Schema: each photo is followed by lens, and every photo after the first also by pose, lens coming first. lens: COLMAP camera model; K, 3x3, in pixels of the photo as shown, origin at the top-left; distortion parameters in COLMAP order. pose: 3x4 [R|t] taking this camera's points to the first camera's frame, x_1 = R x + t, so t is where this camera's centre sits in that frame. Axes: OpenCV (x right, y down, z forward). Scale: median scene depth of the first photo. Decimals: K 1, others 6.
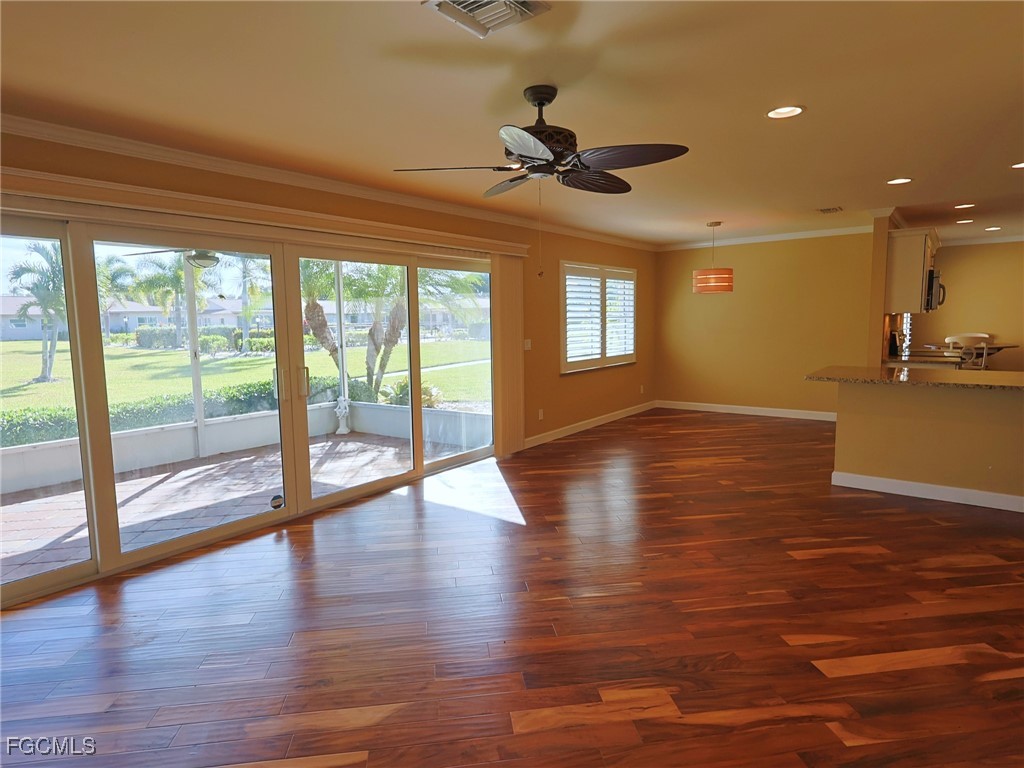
lens RADIAL K [[584.2, 0, 512.0], [0, 584.2, 384.0], [0, 0, 1]] dist [0.000068, 0.001087]
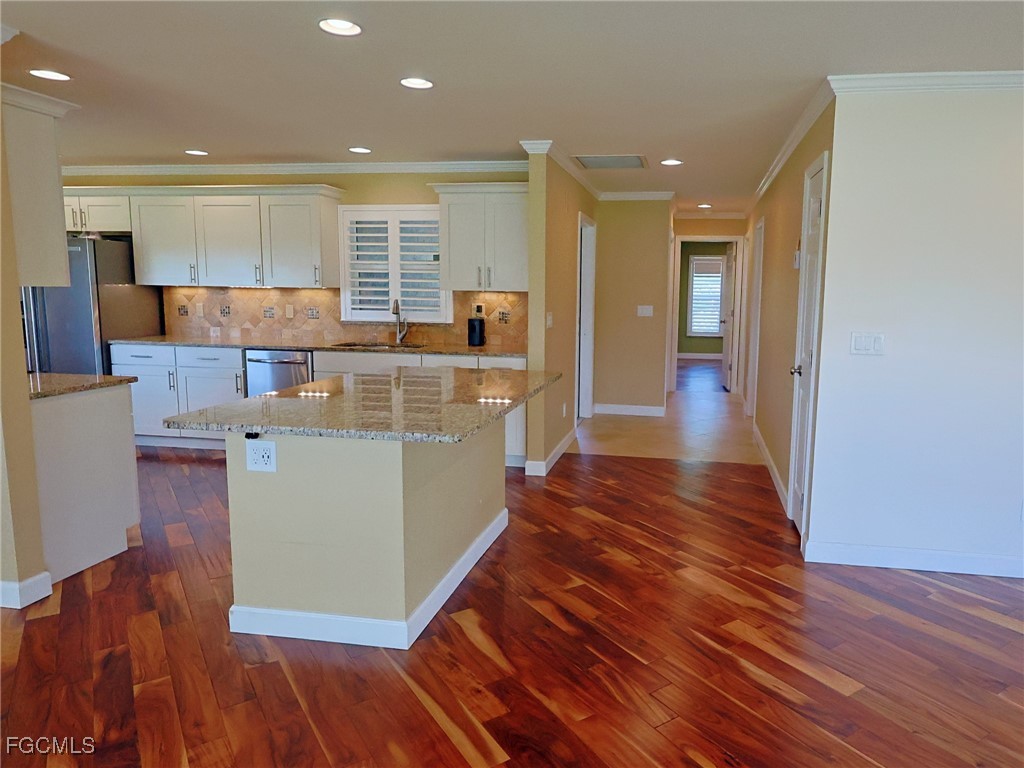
lens RADIAL K [[677.6, 0, 582.6], [0, 677.6, 378.9], [0, 0, 1]] dist [-0.003538, 0.001032]
pose [[-0.471004, -0.108755, 0.875401, 0.015238], [0.091788, 0.980942, 0.171253, -0.089143], [-0.877343, 0.161012, -0.452046, 0.777269]]
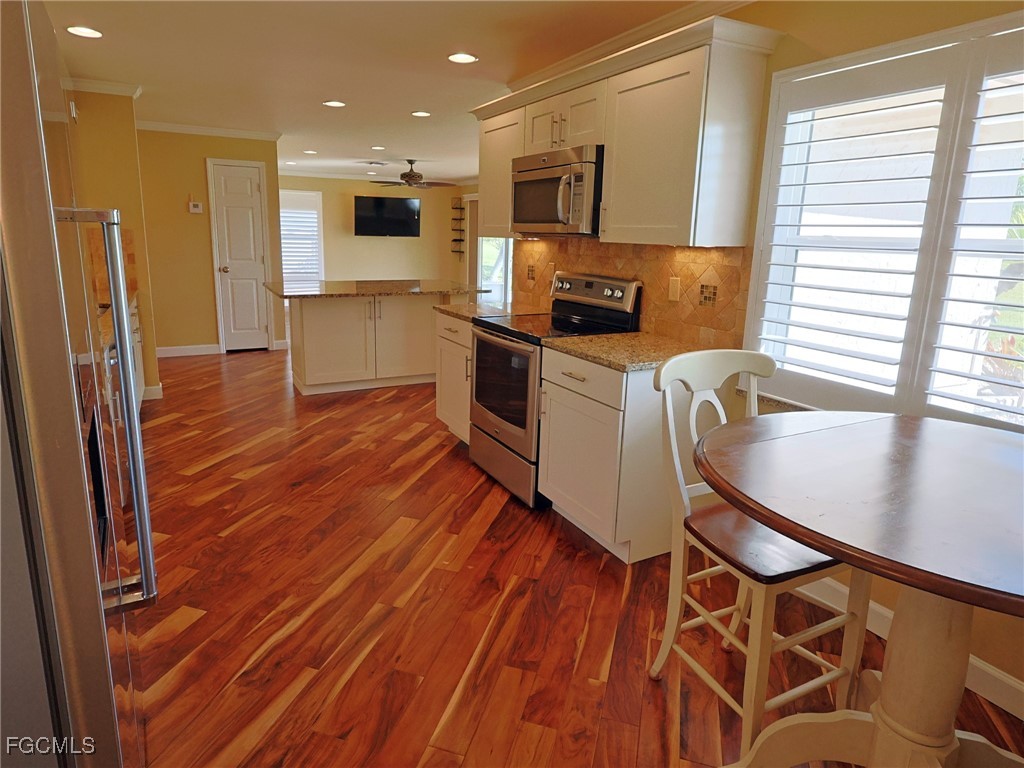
lens RADIAL K [[600.1, 0, 483.6], [0, 600.1, 356.5], [0, 0, 1]] dist [0.024519, 0.001085]
pose [[-0.440383, 0.188967, -0.877698, 1.179836], [-0.116296, 0.957357, 0.264469, -0.152164], [0.890246, 0.218540, -0.399628, 1.149998]]
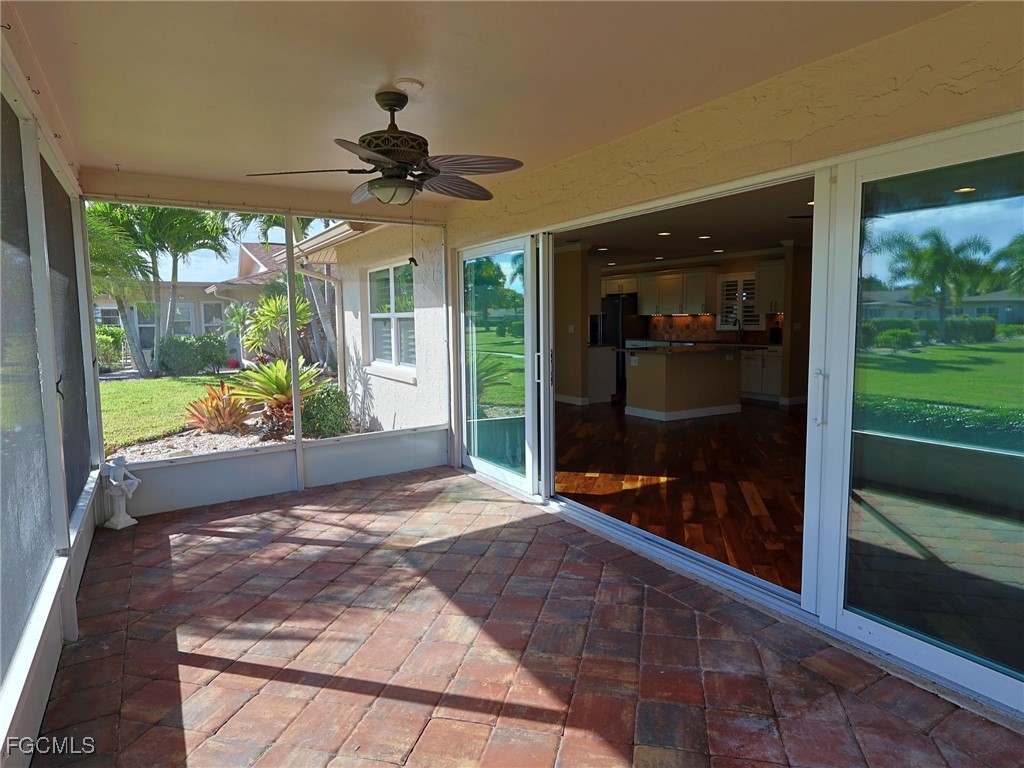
lens RADIAL K [[613.0, 0, 522.1], [0, 613.0, 387.5], [0, 0, 1]] dist [-0.005389, 0.000766]
pose [[0.359328, -0.093098, 0.928556, -0.790730], [0.111659, 0.992152, 0.056264, -0.038387], [-0.926507, 0.083465, 0.366903, 0.530813]]
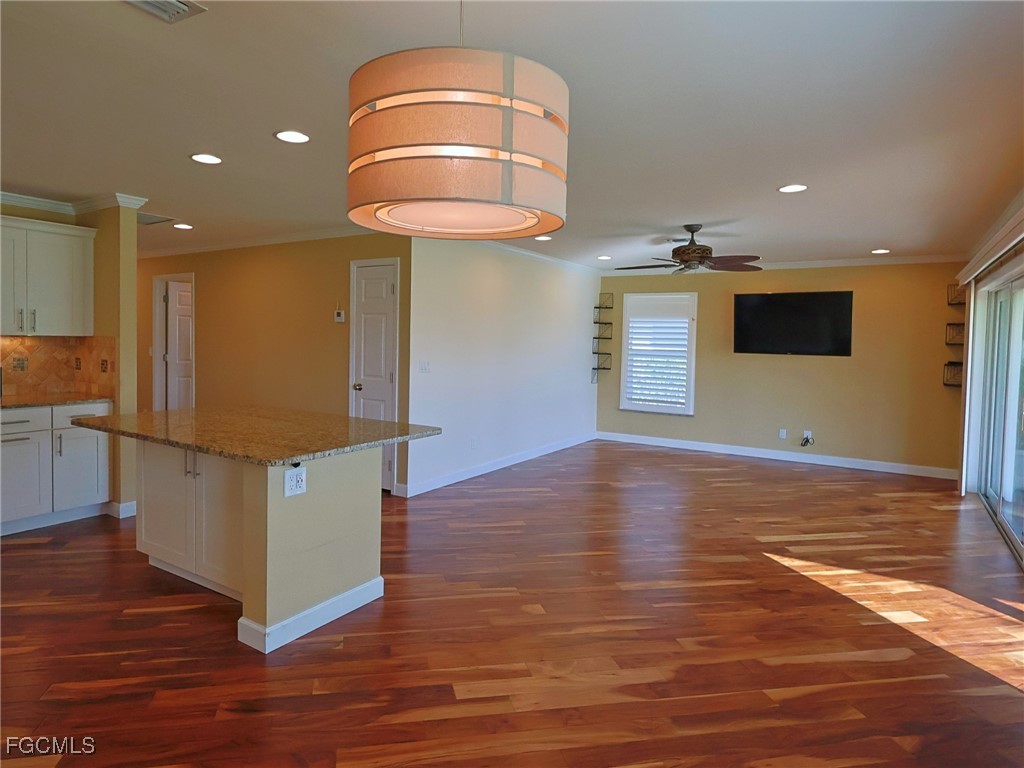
lens RADIAL K [[610.0, 0, 466.1], [0, 610.0, 364.4], [0, 0, 1]] dist [-0.005180, -0.000581]
pose [[-0.998979, -0.000845, -0.045176, 0.345280], [-0.007969, 0.987446, 0.157755, -0.141870], [0.044476, 0.157954, -0.986444, 1.177595]]
